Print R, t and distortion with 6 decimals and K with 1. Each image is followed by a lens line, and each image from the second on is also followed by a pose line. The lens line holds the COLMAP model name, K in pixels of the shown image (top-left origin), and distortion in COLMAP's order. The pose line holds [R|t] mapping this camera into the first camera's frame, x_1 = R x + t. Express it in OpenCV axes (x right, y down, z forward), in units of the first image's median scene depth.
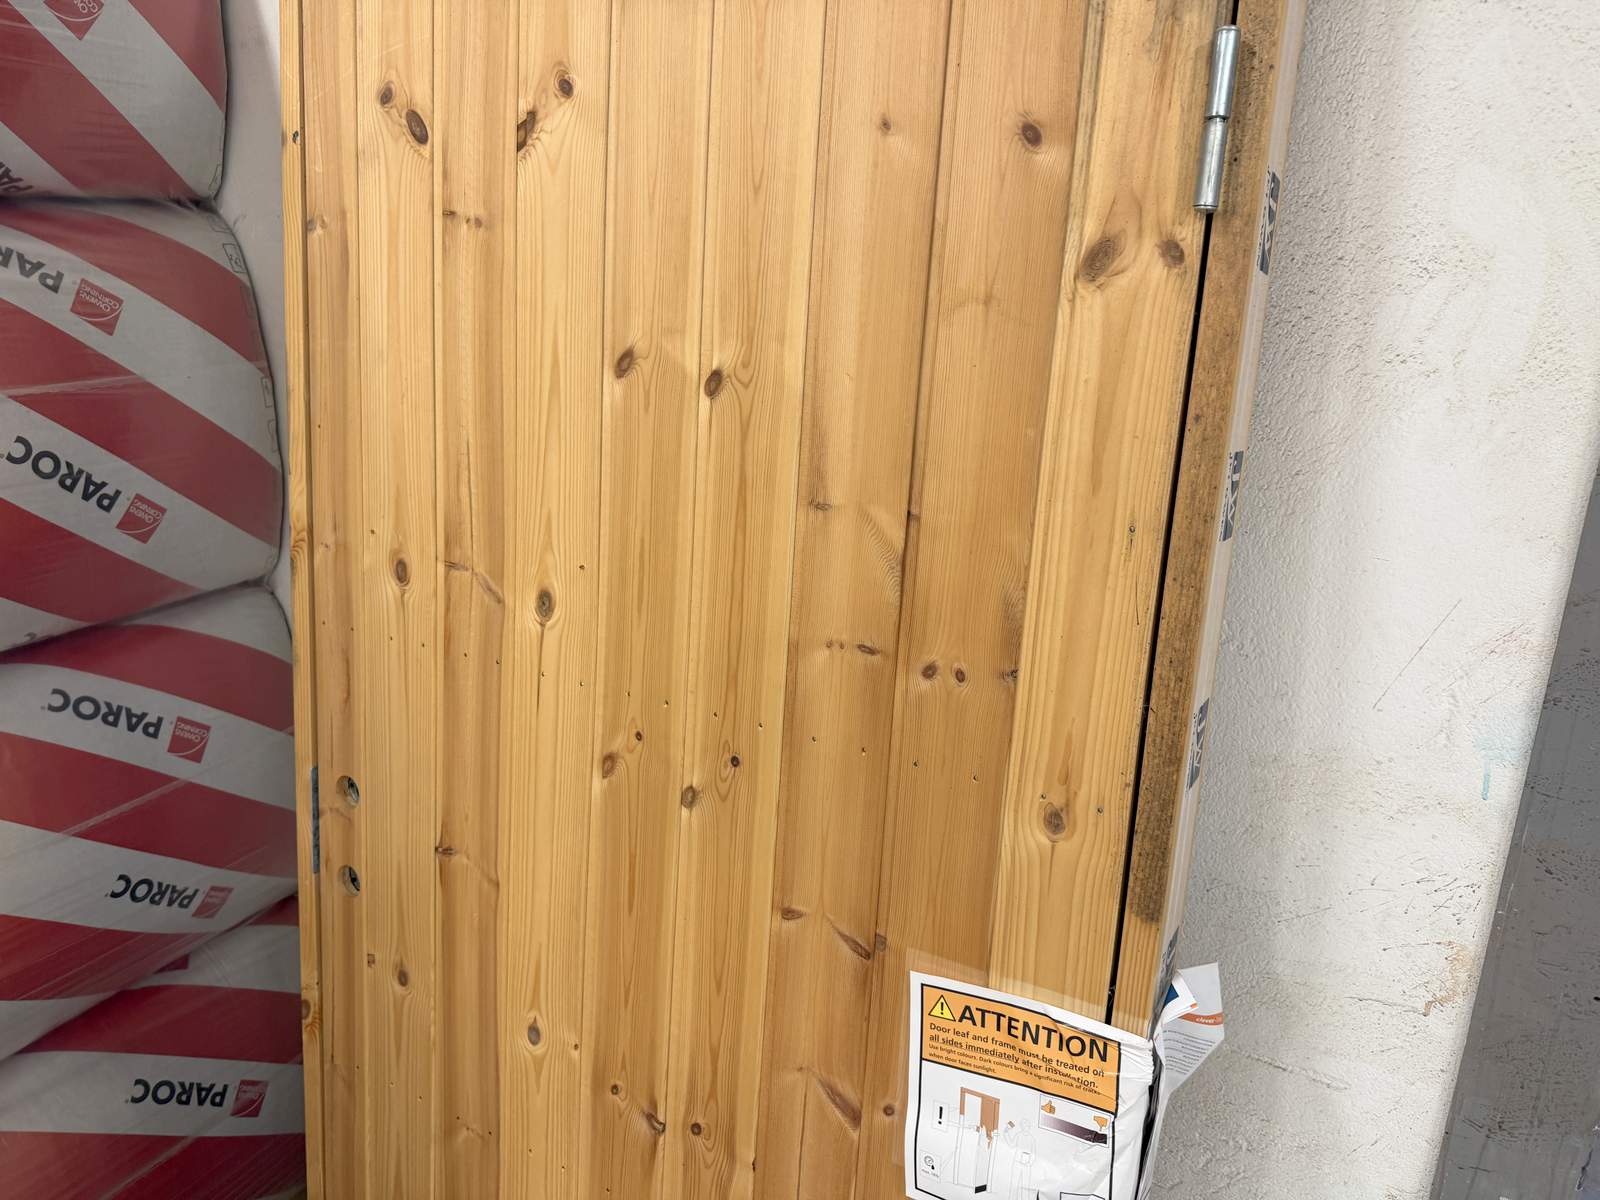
lens RADIAL K [[1121.7, 0, 806.2], [0, 1121.7, 582.8], [0, 0, 1]] dist [0.064986, -0.087444]
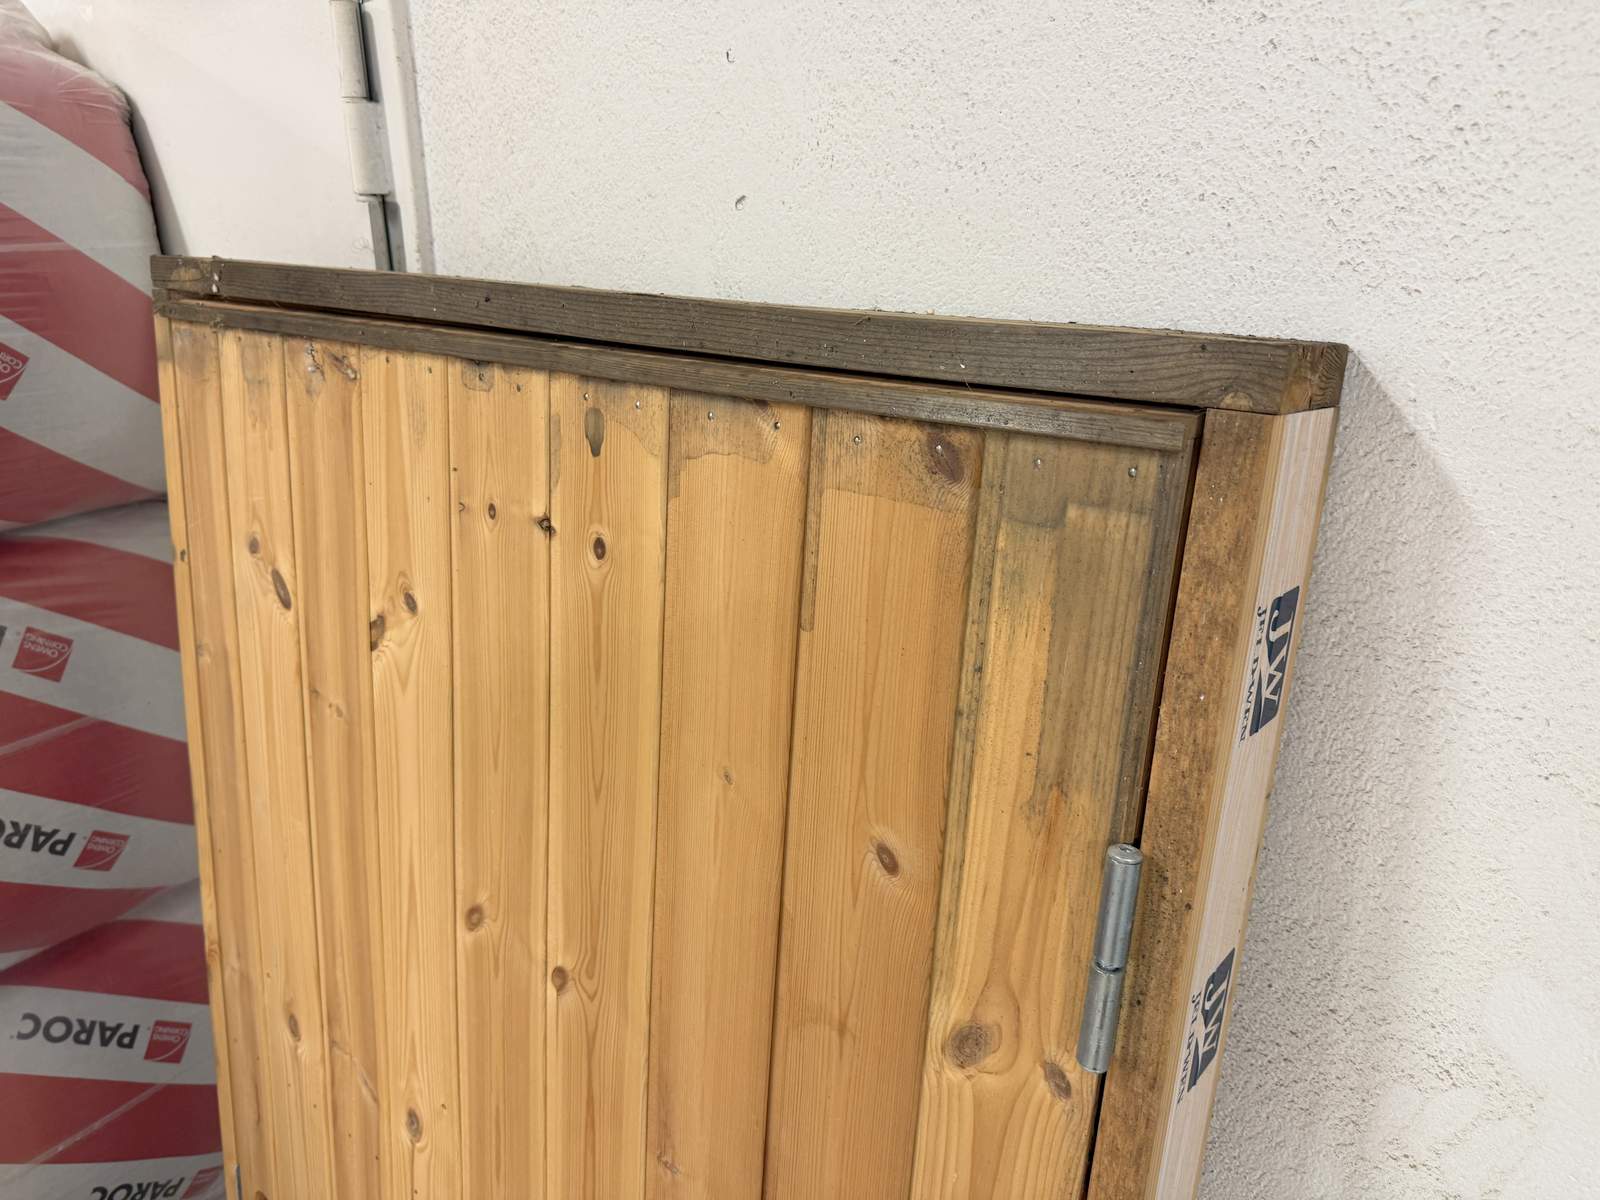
lens RADIAL K [[1120.6, 0, 800.0], [0, 1120.6, 600.0], [0, 0, 1]] dist [0.044277, -0.055220]
pose [[0.987220, 0.043400, -0.153338, 0.202490], [-0.033758, 0.997318, 0.064935, -0.502798], [0.155745, -0.058929, 0.986038, 0.217035]]
